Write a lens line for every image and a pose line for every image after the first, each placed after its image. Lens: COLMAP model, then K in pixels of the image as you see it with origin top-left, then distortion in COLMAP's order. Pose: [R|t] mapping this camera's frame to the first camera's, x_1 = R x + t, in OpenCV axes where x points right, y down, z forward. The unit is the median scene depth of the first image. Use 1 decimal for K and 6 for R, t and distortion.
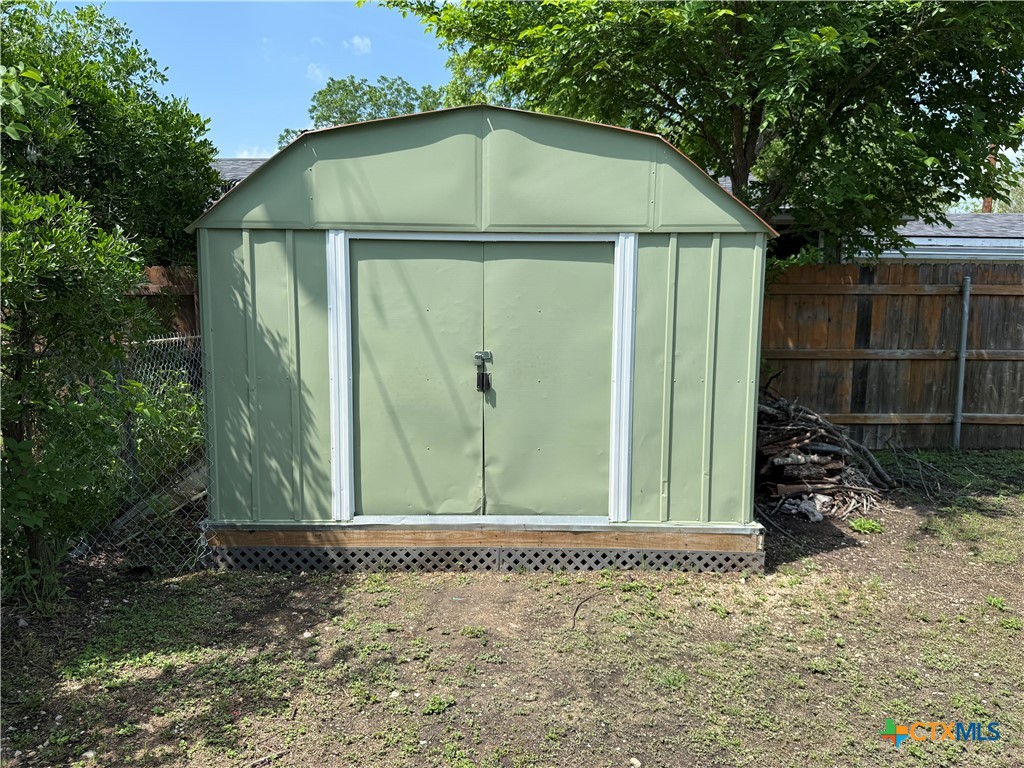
lens RADIAL K [[707.6, 0, 508.5], [0, 707.6, 394.8], [0, 0, 1]] dist [0.081520, -0.112193]
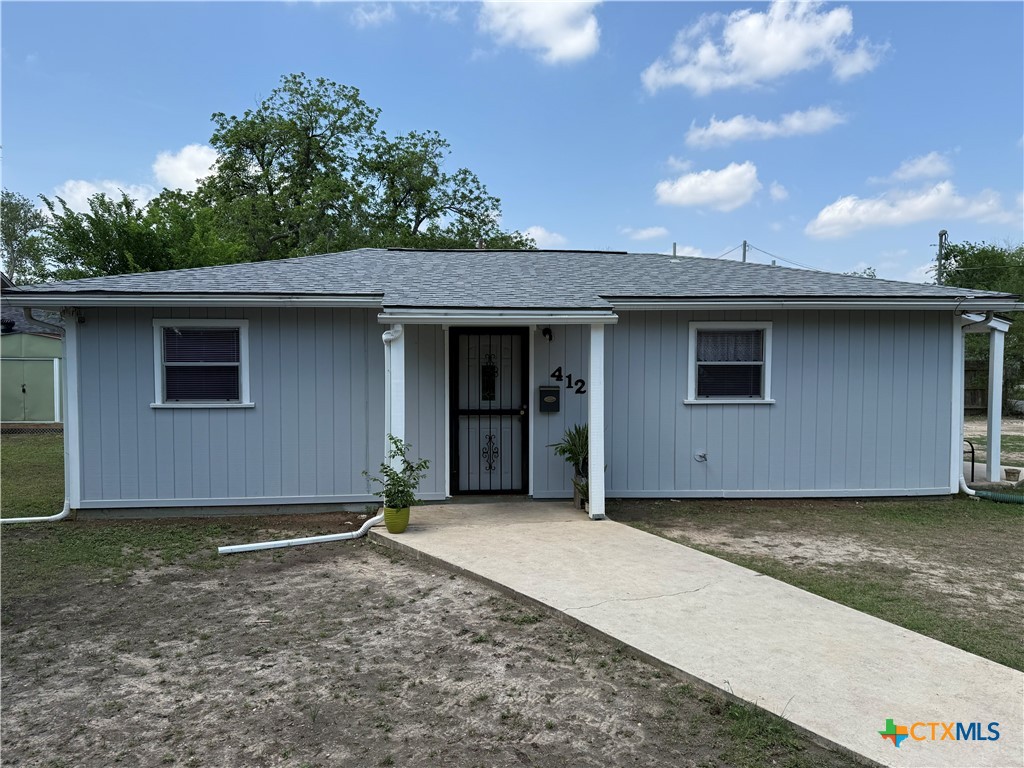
lens RADIAL K [[712.4, 0, 515.2], [0, 712.4, 388.8], [0, 0, 1]] dist [0.053677, -0.065319]
pose [[0.989904, -0.004354, 0.141670, 2.321332], [0.015186, 0.997033, -0.075466, 0.350683], [-0.140921, 0.076855, 0.987033, -3.794374]]
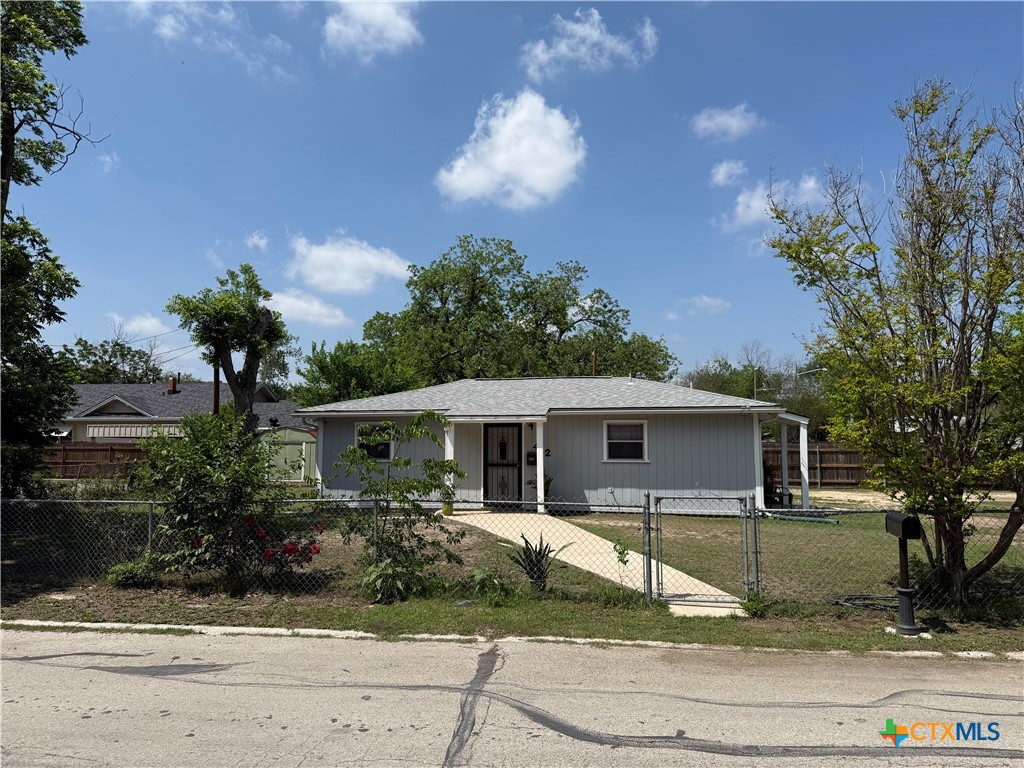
lens RADIAL K [[710.4, 0, 527.8], [0, 710.4, 383.1], [0, 0, 1]] dist [0.196033, -0.000201]
pose [[0.994579, -0.008263, -0.103655, 3.180490], [-0.012917, 0.979299, -0.202005, 0.655824], [0.103178, 0.202249, 0.973884, -6.095044]]
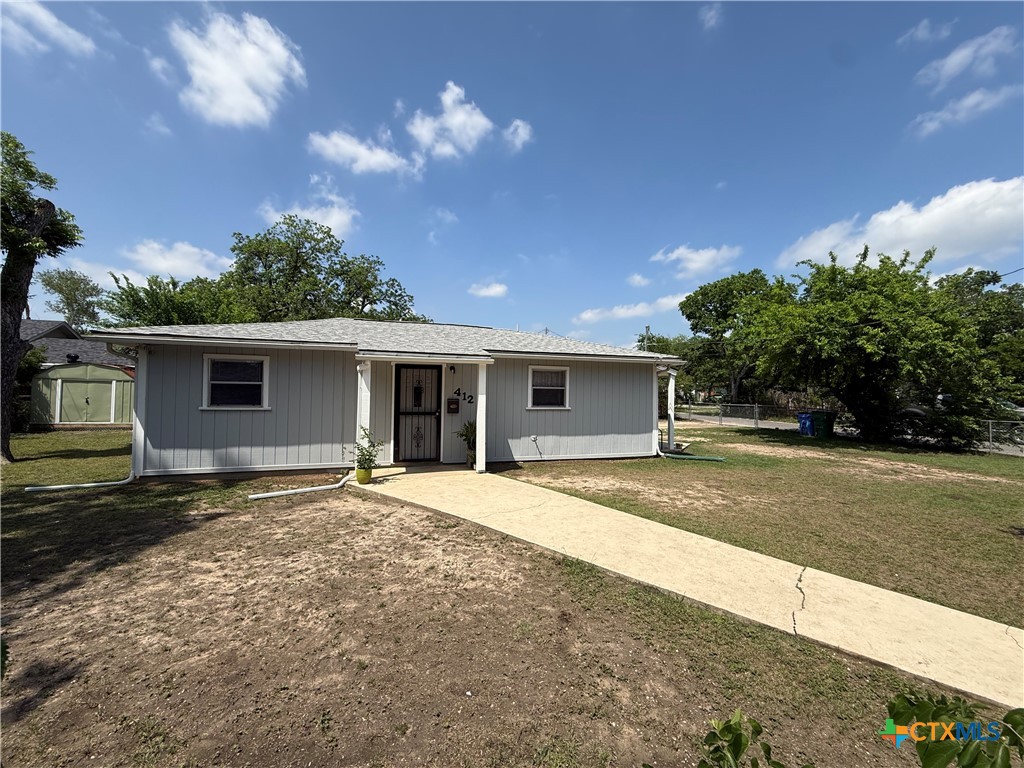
lens RADIAL K [[404.1, 0, 508.3], [0, 404.1, 382.7], [0, 0, 1]] dist [-0.000536, 0.004850]
pose [[0.934307, 0.023447, 0.355696, 2.230080], [0.024522, 0.991243, -0.129752, 0.384437], [-0.355624, 0.129951, 0.925551, -3.816386]]
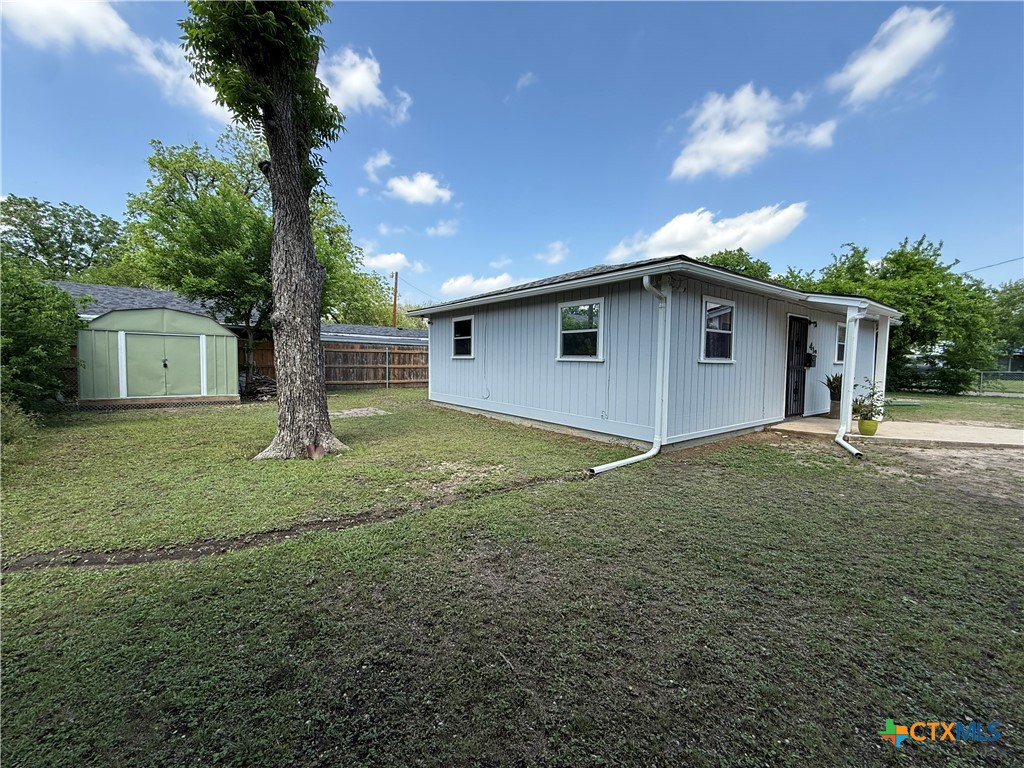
lens RADIAL K [[404.1, 0, 508.3], [0, 404.1, 382.7], [0, 0, 1]] dist [-0.000536, 0.004850]
pose [[0.776642, -0.024983, 0.629446, 0.035870], [0.062554, 0.997333, -0.037598, 0.320021], [-0.626828, 0.068575, 0.776134, -2.323920]]
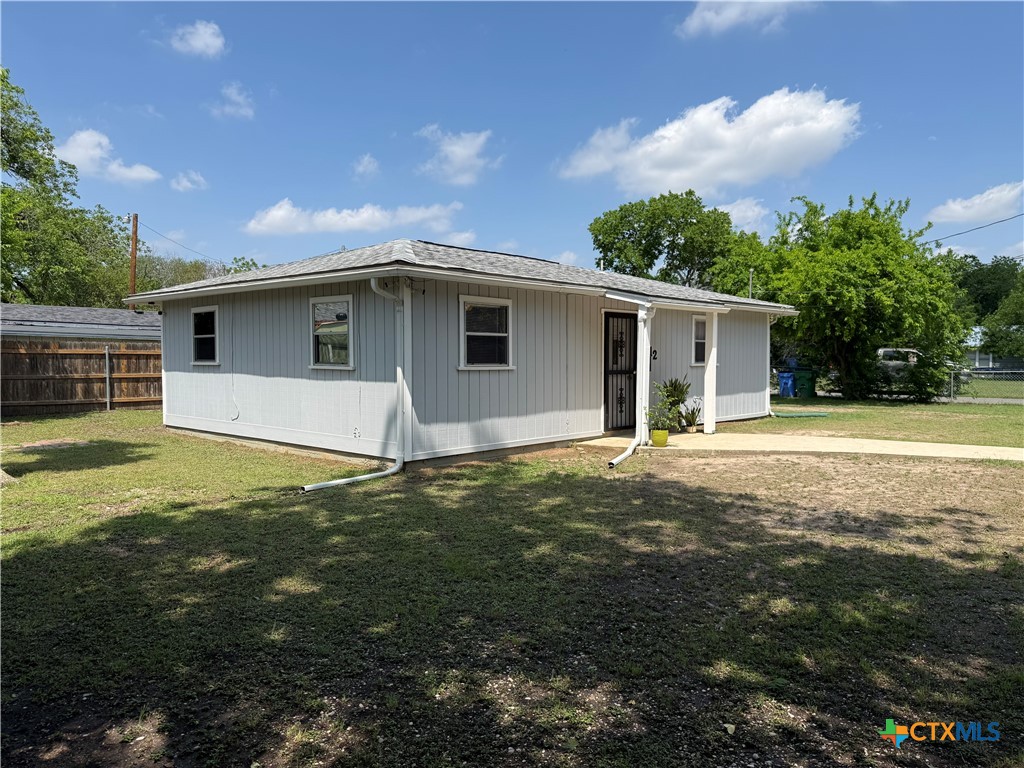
lens RADIAL K [[707.6, 0, 508.5], [0, 707.6, 394.8], [0, 0, 1]] dist [0.081520, -0.112193]
pose [[0.651687, -0.036955, 0.757587, -0.146486], [0.088471, 0.995698, -0.027533, 0.397194], [-0.753311, 0.084967, 0.652153, -3.287500]]
